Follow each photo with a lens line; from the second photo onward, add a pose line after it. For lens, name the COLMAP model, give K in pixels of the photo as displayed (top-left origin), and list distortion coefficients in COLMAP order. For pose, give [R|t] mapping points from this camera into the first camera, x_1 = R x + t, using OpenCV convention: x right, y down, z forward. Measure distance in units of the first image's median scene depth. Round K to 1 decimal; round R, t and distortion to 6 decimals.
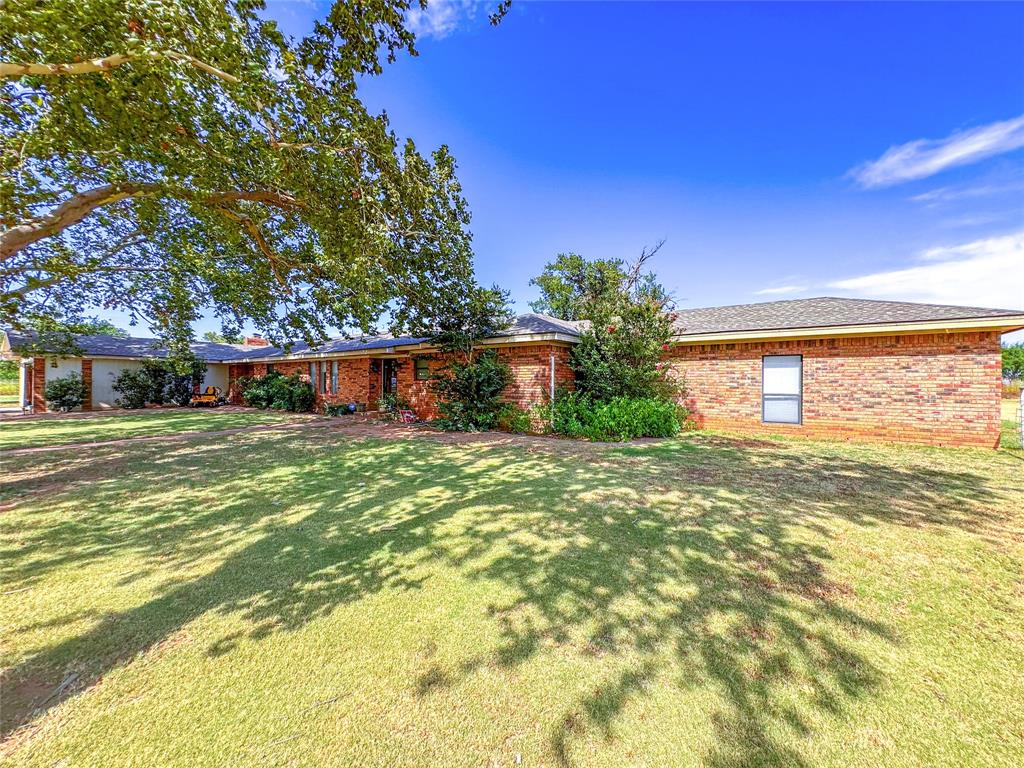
lens RADIAL K [[411.2, 0, 512.0], [0, 411.2, 379.0], [0, 0, 1]] dist [0.002676, -0.000131]
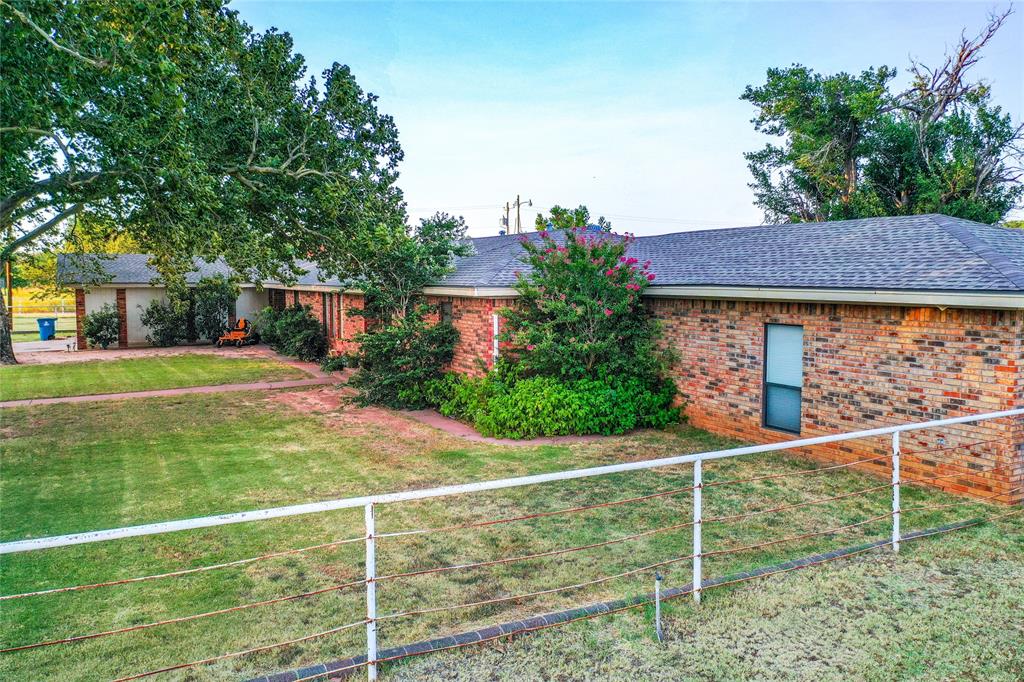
lens RADIAL K [[812.4, 0, 511.5], [0, 812.4, 343.6], [0, 0, 1]] dist [-0.004190, 0.001146]
pose [[0.897140, 0.031517, -0.440620, 0.873115], [0.009291, 0.995885, 0.090152, -0.151057], [0.441648, -0.084972, 0.893155, -0.309742]]
